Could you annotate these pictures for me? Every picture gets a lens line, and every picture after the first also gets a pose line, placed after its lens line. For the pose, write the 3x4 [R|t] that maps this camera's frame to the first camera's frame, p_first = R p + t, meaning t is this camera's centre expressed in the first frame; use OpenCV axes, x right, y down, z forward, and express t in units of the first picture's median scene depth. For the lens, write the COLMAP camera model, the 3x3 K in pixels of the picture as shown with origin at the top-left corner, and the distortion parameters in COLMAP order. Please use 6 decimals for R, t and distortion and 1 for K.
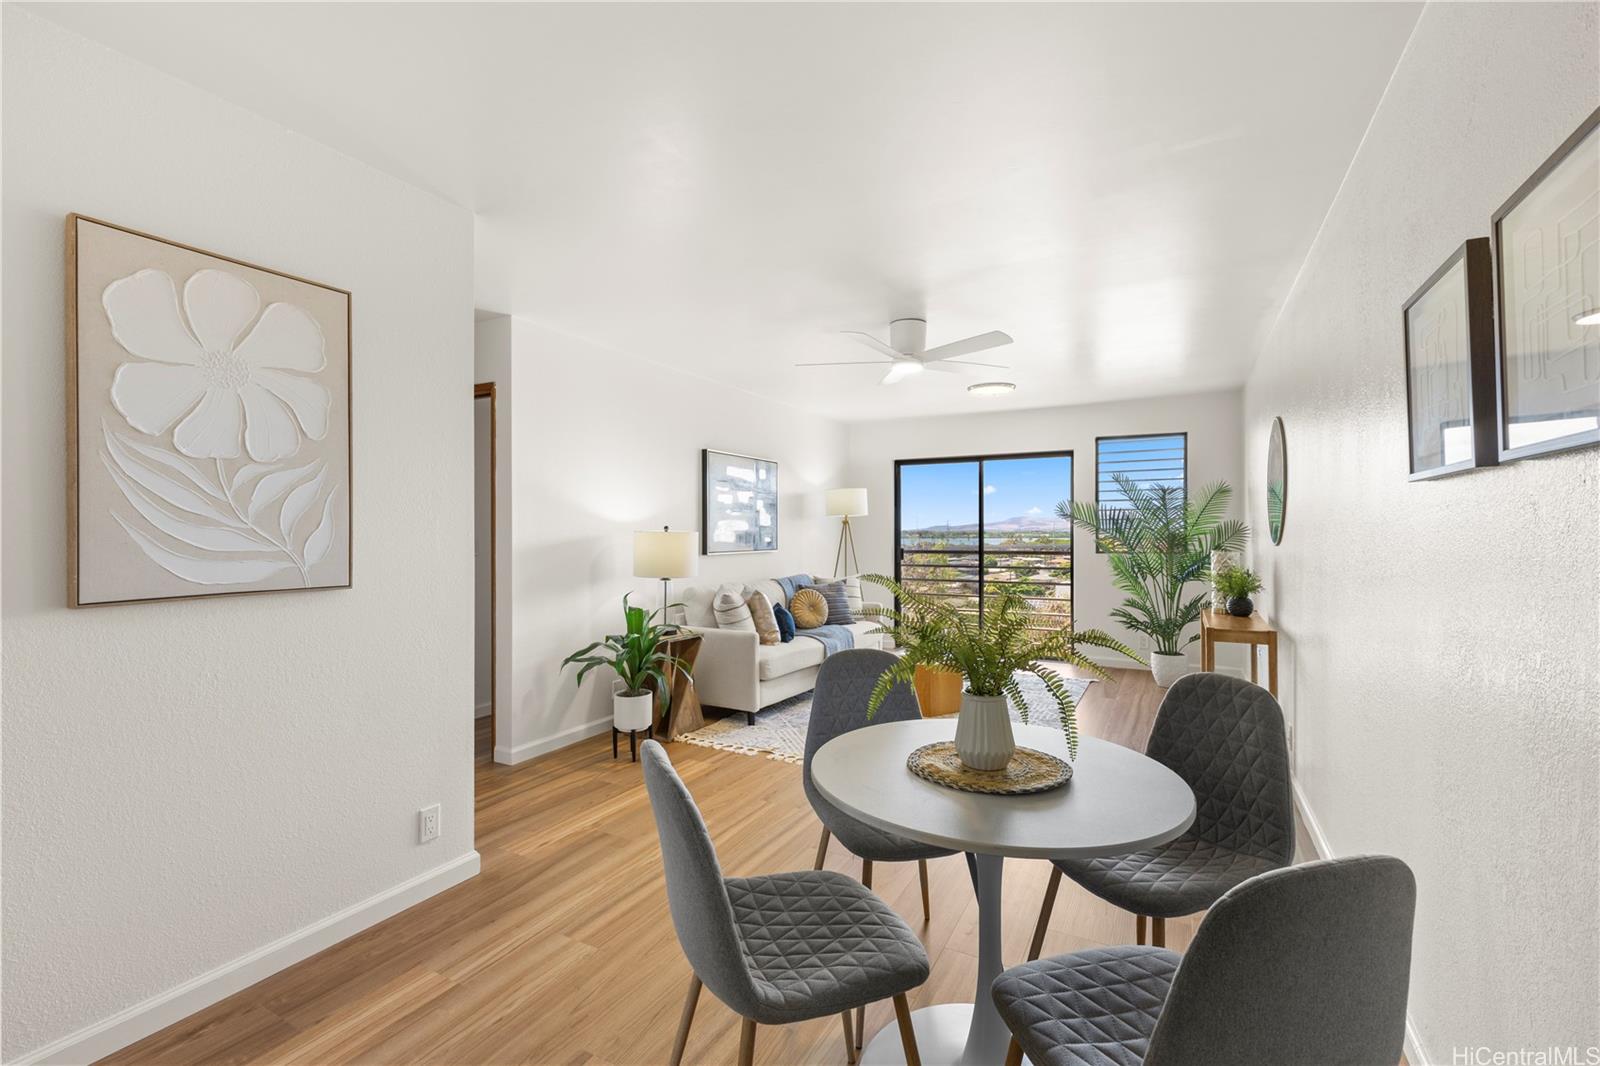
lens RADIAL K [[697.7, 0, 803.6], [0, 697.7, 528.7], [0, 0, 1]] dist [0.011607, 0.000146]
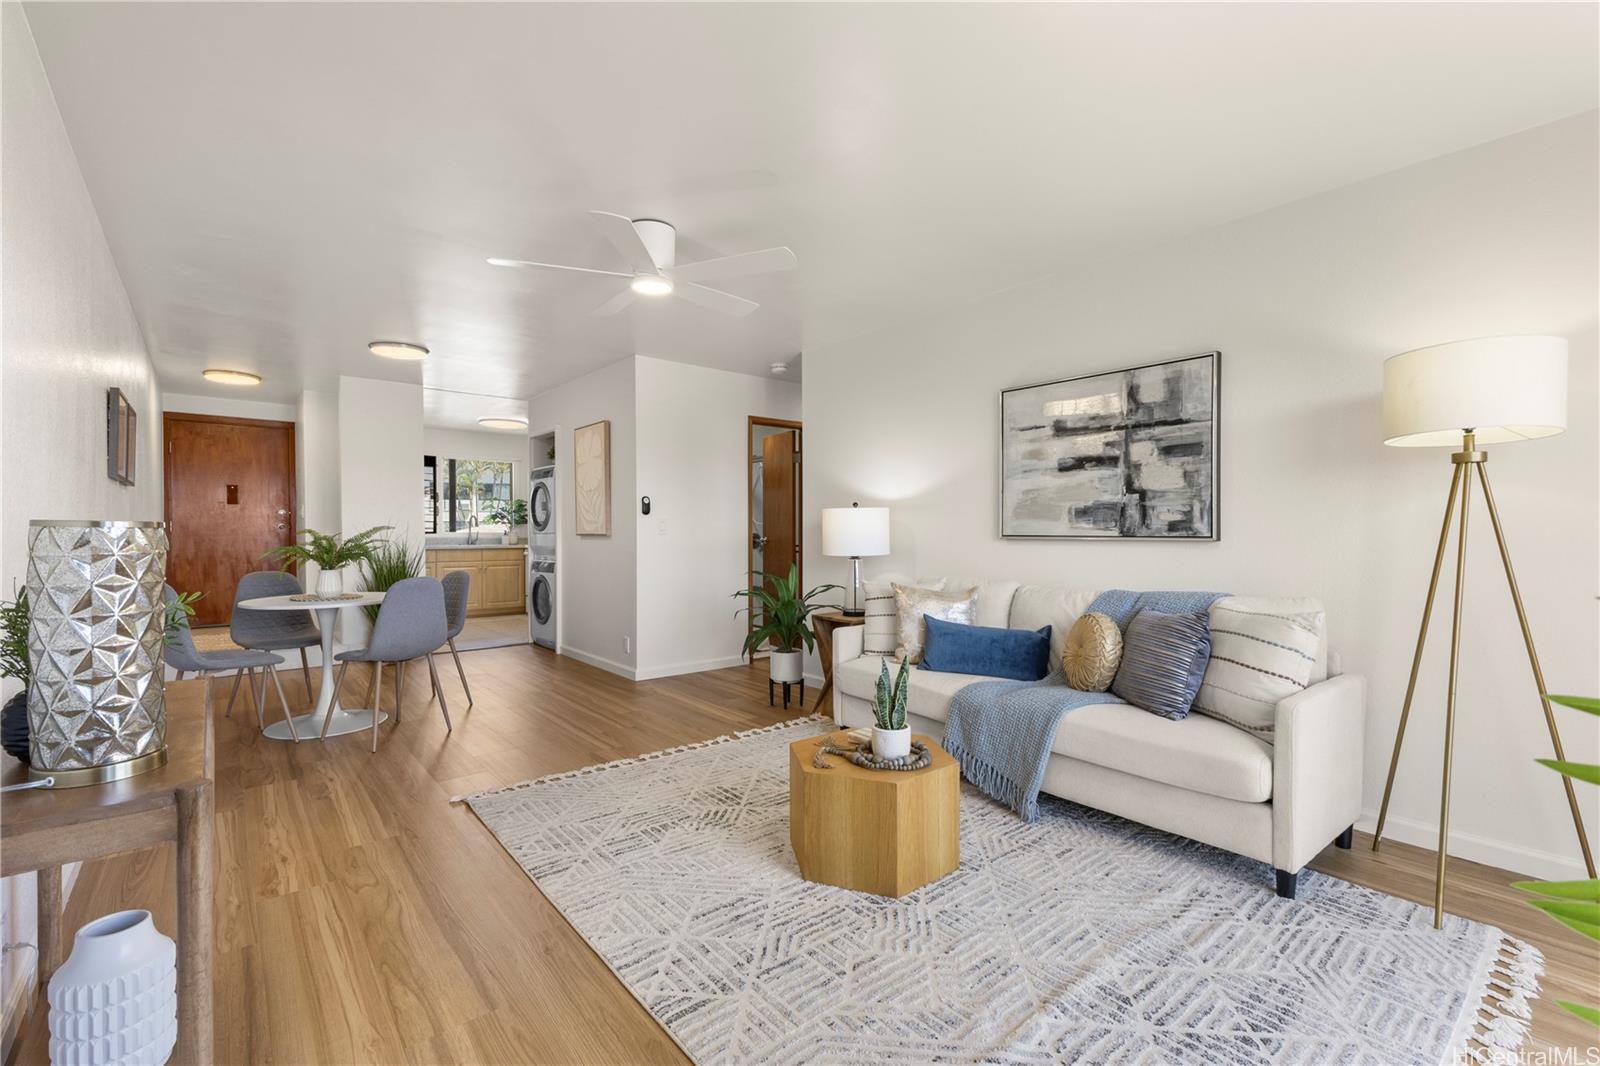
lens RADIAL K [[697.7, 0, 801.0], [0, 697.7, 536.8], [0, 0, 1]] dist [0.011607, 0.000146]
pose [[-0.373278, 0.012261, -0.927639, 0.600930], [0.005868, 0.999924, 0.010855, 0.026738], [0.927701, -0.001392, -0.373322, 1.076754]]
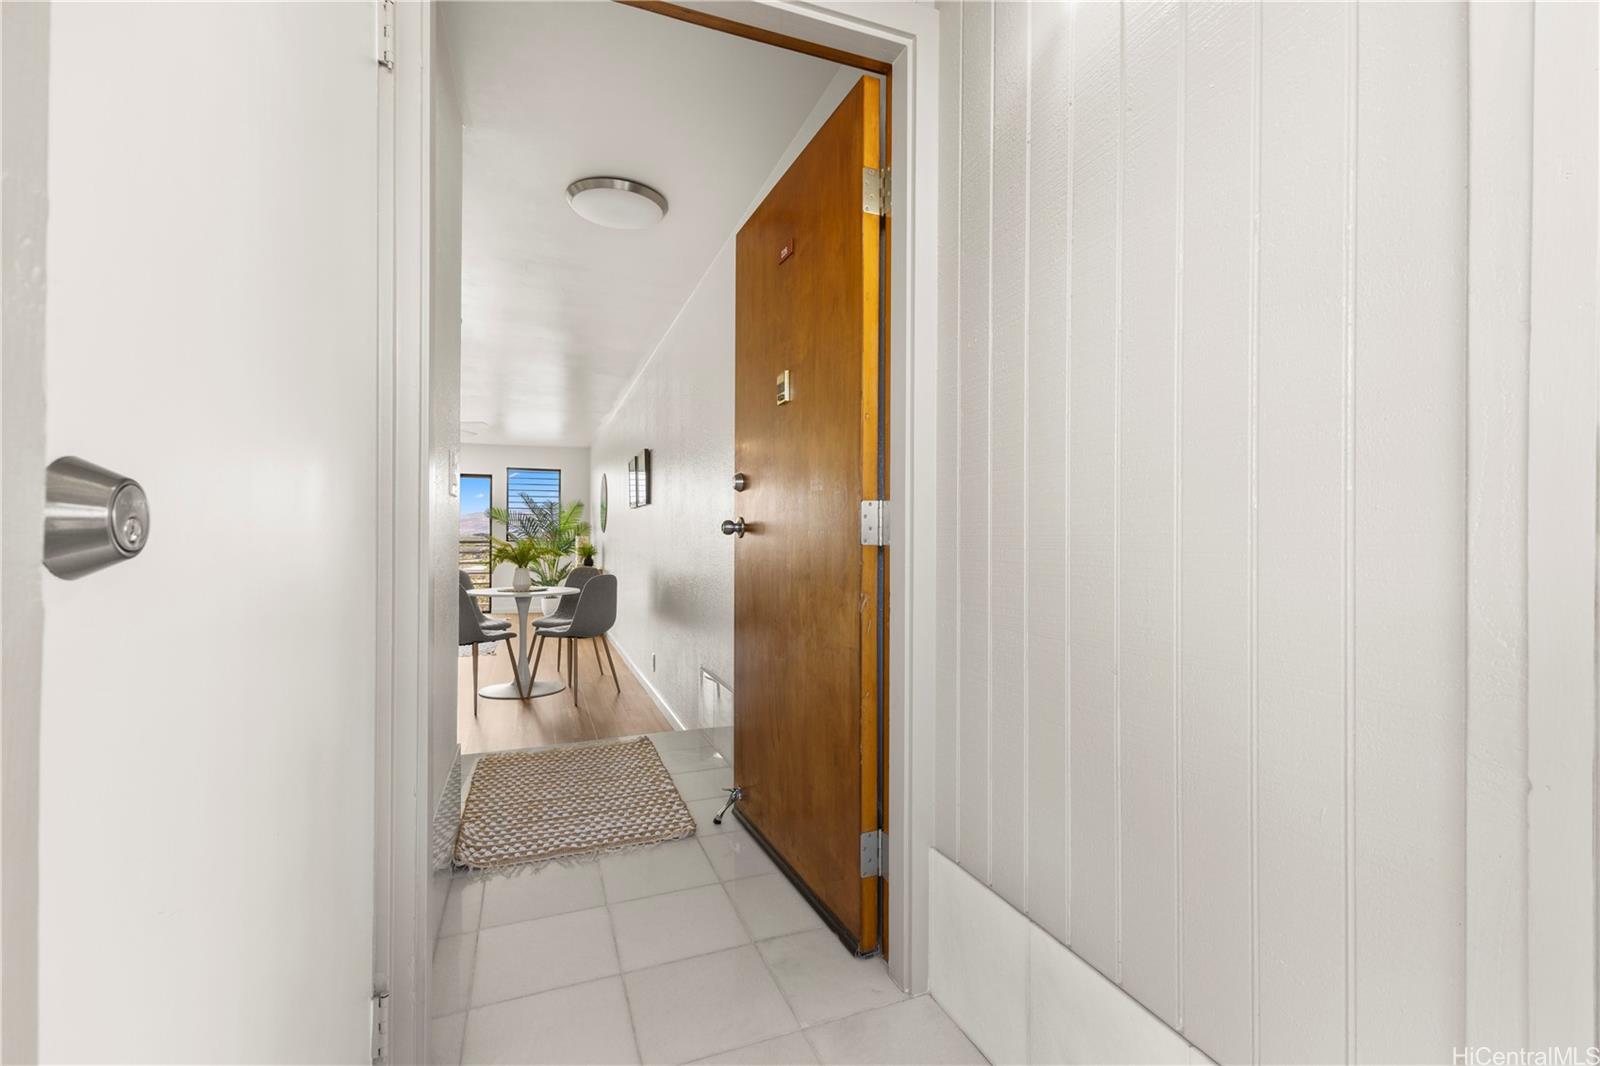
lens RADIAL K [[697.7, 0, 801.6], [0, 697.7, 534.2], [0, 0, 1]] dist [0.011607, 0.000146]
pose [[0.654632, 0.008314, 0.755902, -0.406694], [-0.007842, 0.999960, -0.004207, 0.024667], [-0.755907, -0.003174, 0.654671, -0.640434]]
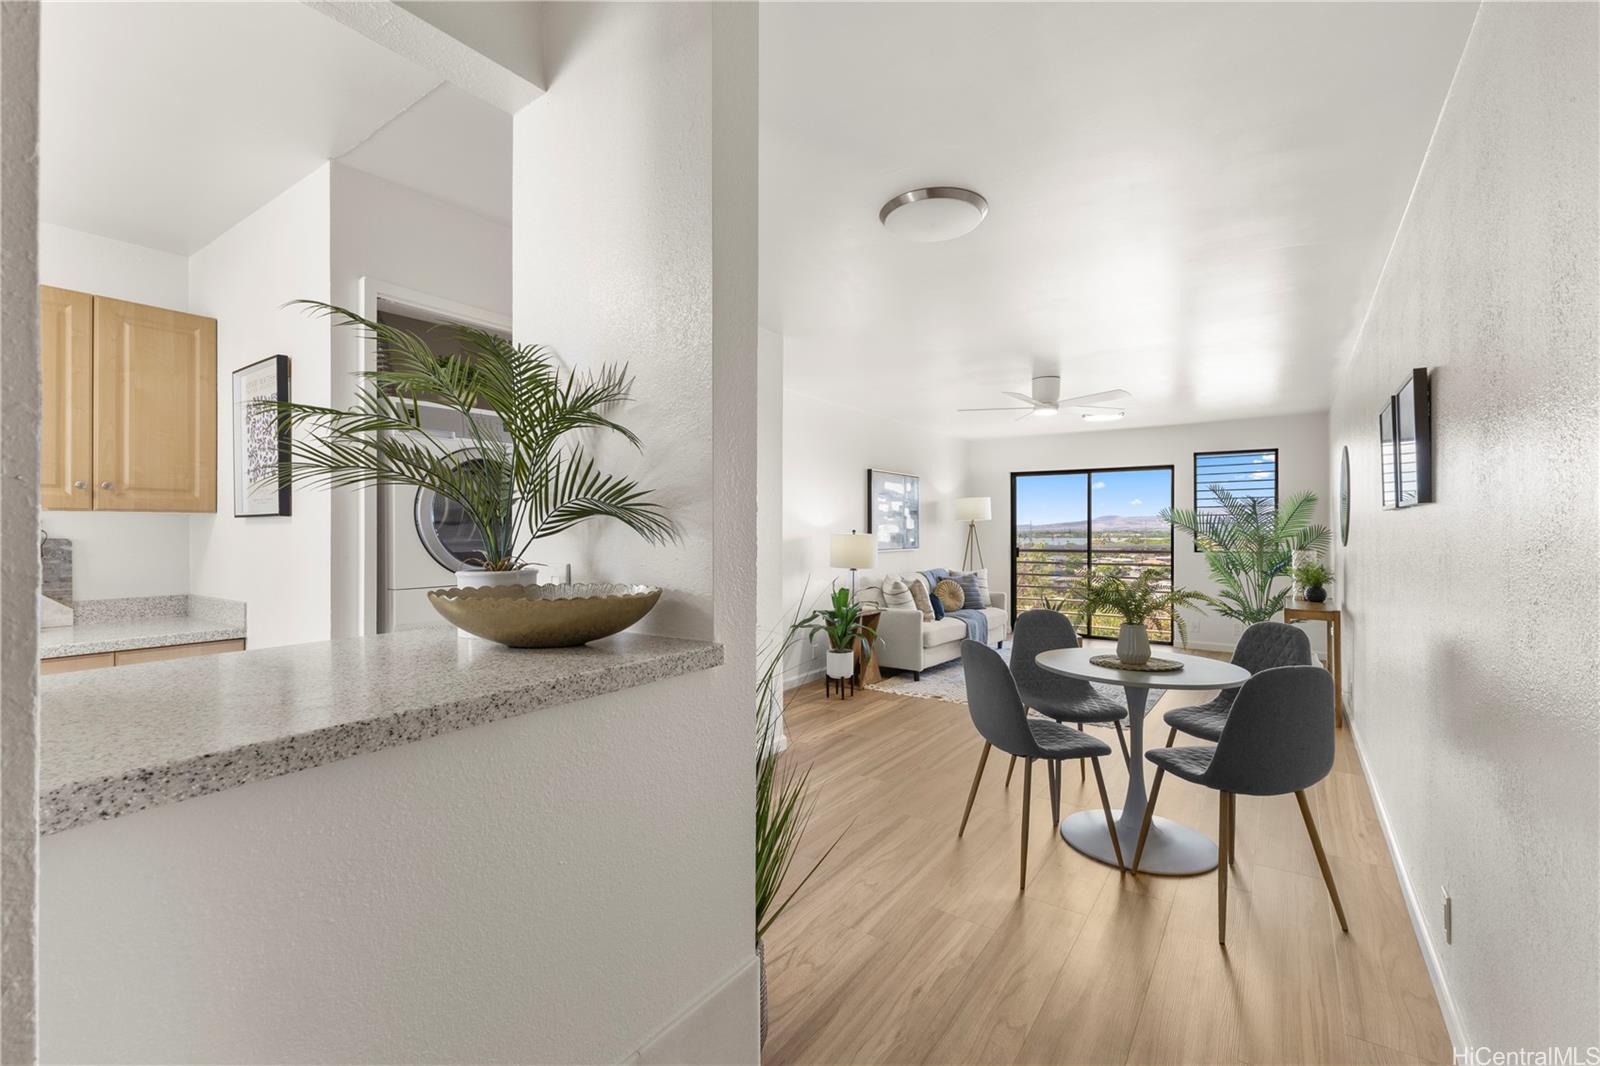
lens RADIAL K [[697.7, 0, 802.1], [0, 697.7, 529.0], [0, 0, 1]] dist [0.011607, 0.000146]
pose [[0.993669, 0.001168, -0.112338, -0.121221], [-0.000993, 0.999998, 0.001611, -0.006305], [0.112339, -0.001489, 0.993669, -0.282021]]
